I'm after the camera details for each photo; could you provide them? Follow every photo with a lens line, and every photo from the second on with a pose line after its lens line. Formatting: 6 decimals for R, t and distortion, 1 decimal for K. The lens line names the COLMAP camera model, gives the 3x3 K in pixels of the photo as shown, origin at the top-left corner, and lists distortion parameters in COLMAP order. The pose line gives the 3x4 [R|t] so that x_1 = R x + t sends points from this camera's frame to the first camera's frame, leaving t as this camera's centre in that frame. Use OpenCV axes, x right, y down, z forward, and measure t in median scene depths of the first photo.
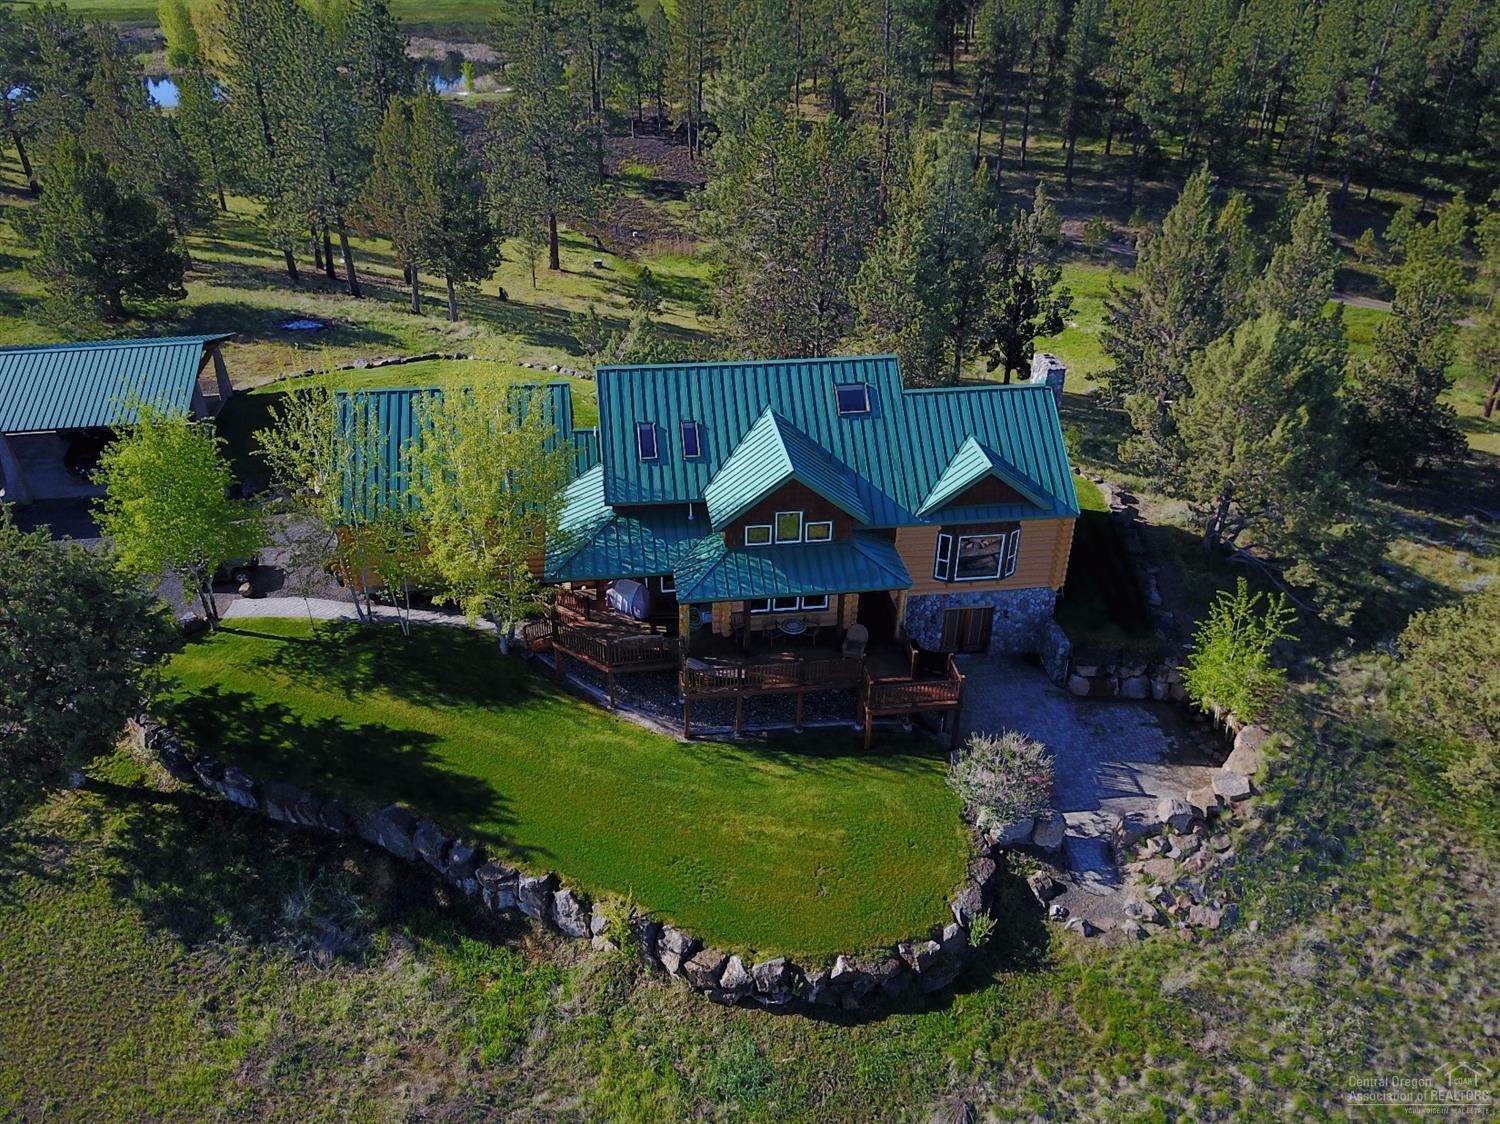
lens RADIAL K [[1201.9, 0, 746.3], [0, 1201.9, 518.7], [0, 0, 1]] dist [-0.048385, 0.132768]
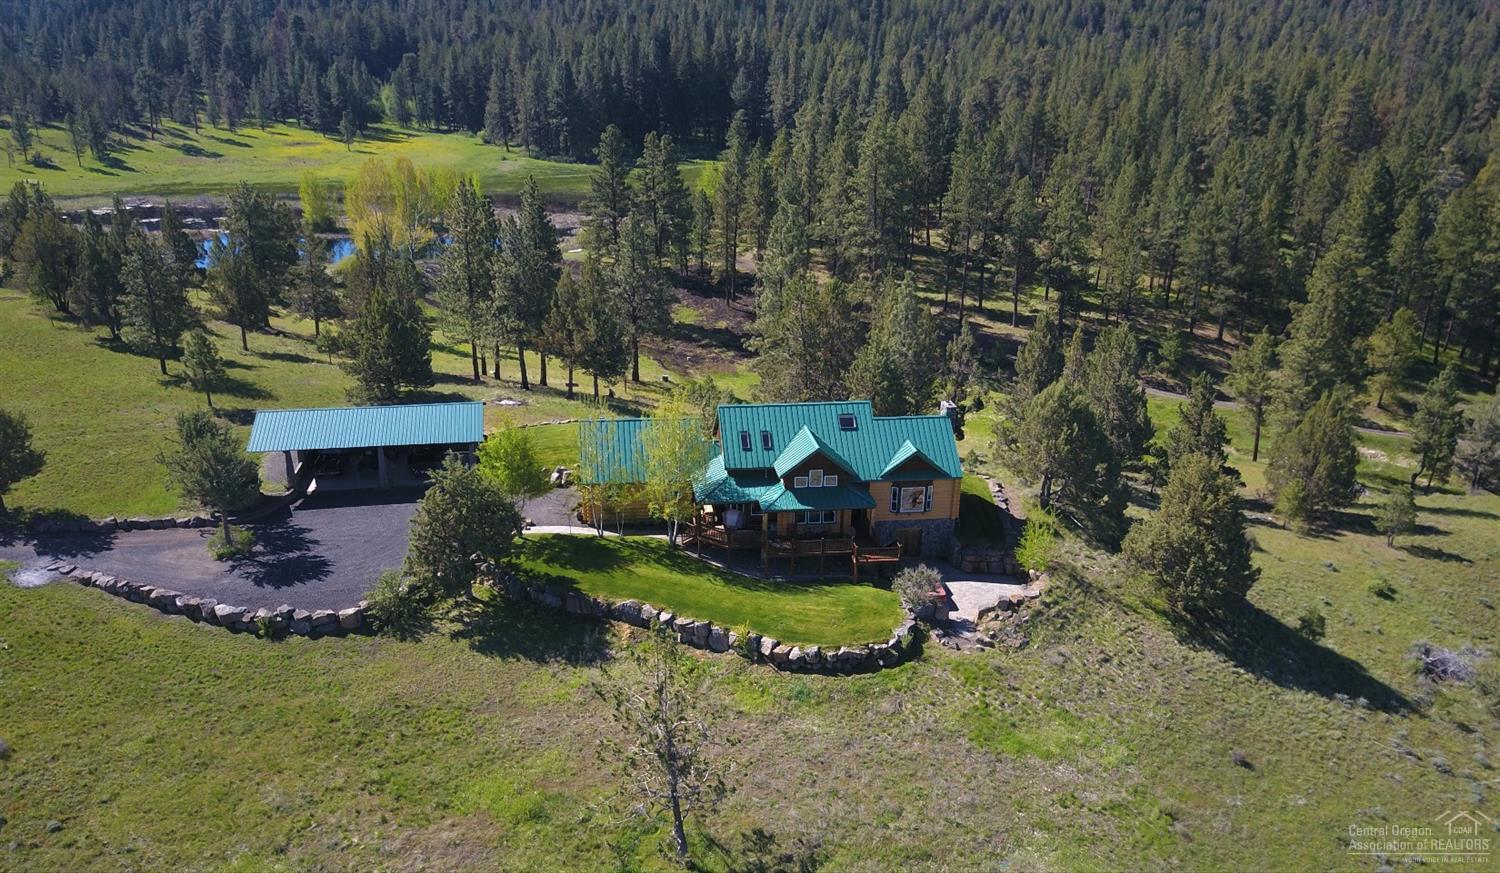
lens RADIAL K [[1181.4, 0, 750.0], [0, 1181.4, 436.5], [0, 0, 1]] dist [0.065024, 0.000756]
pose [[0.999993, 0.000914, -0.003601, -0.066840], [-0.001544, 0.983816, -0.179177, 0.288315], [0.003379, 0.179181, 0.983810, -0.958431]]
